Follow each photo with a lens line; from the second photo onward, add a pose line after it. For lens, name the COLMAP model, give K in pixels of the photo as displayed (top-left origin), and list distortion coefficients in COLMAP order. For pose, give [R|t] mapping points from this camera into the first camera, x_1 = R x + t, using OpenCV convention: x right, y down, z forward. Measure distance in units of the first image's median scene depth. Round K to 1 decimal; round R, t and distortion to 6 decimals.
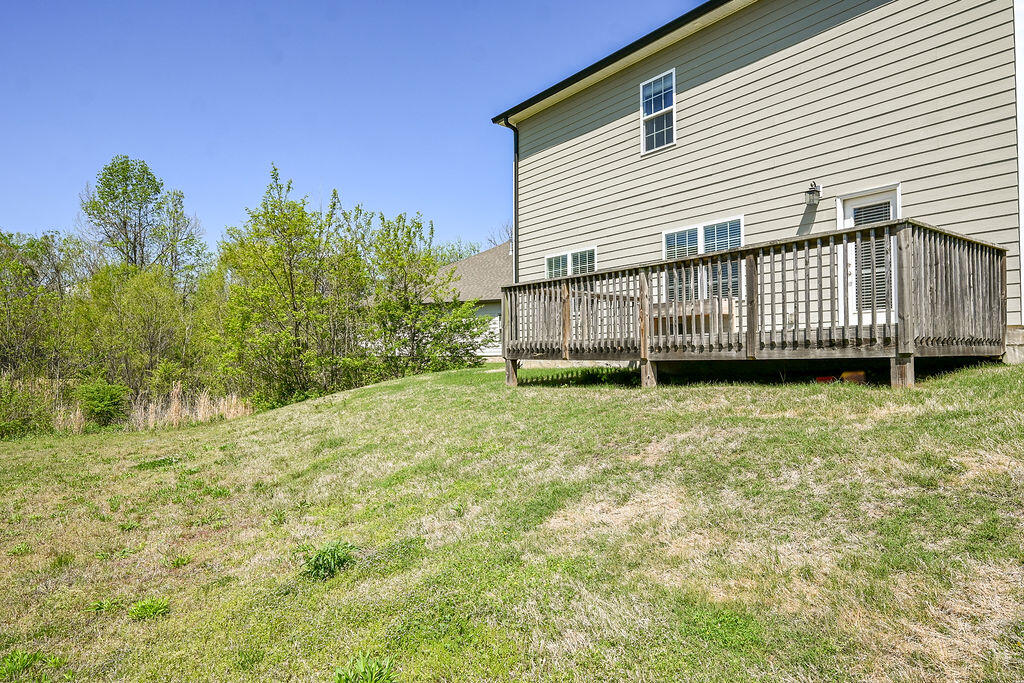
lens RADIAL K [[621.7, 0, 511.4], [0, 621.7, 346.3], [0, 0, 1]] dist [-0.000272, 0.000959]
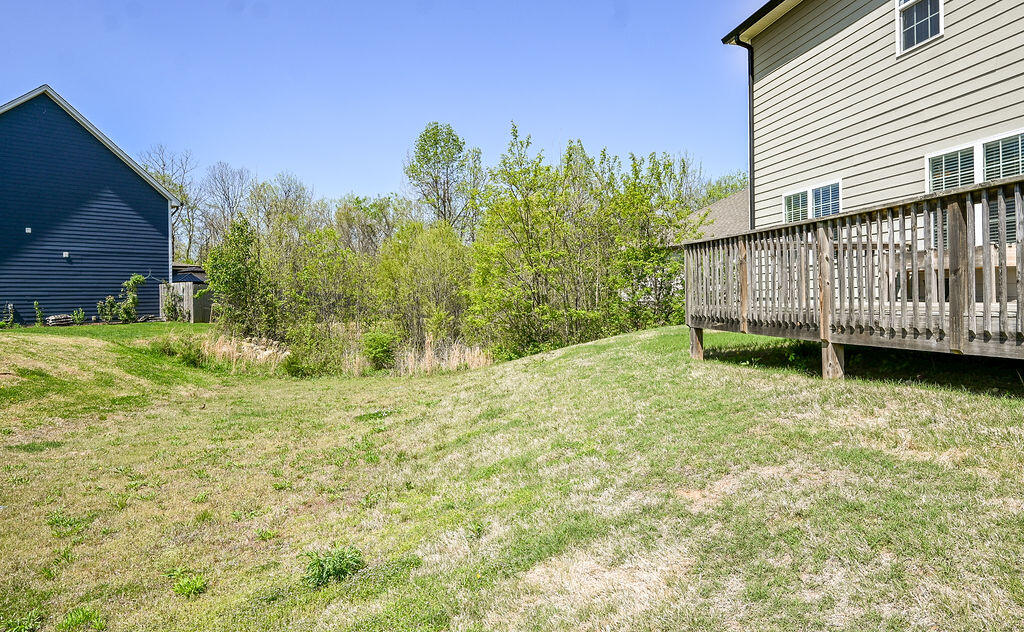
lens RADIAL K [[638.1, 0, 506.5], [0, 638.1, 305.4], [0, 0, 1]] dist [-0.001518, -0.004148]
pose [[0.893538, -0.002385, -0.448982, 0.133799], [0.016933, 0.999454, 0.028389, -0.032137], [0.448669, -0.032969, 0.893090, 0.074416]]
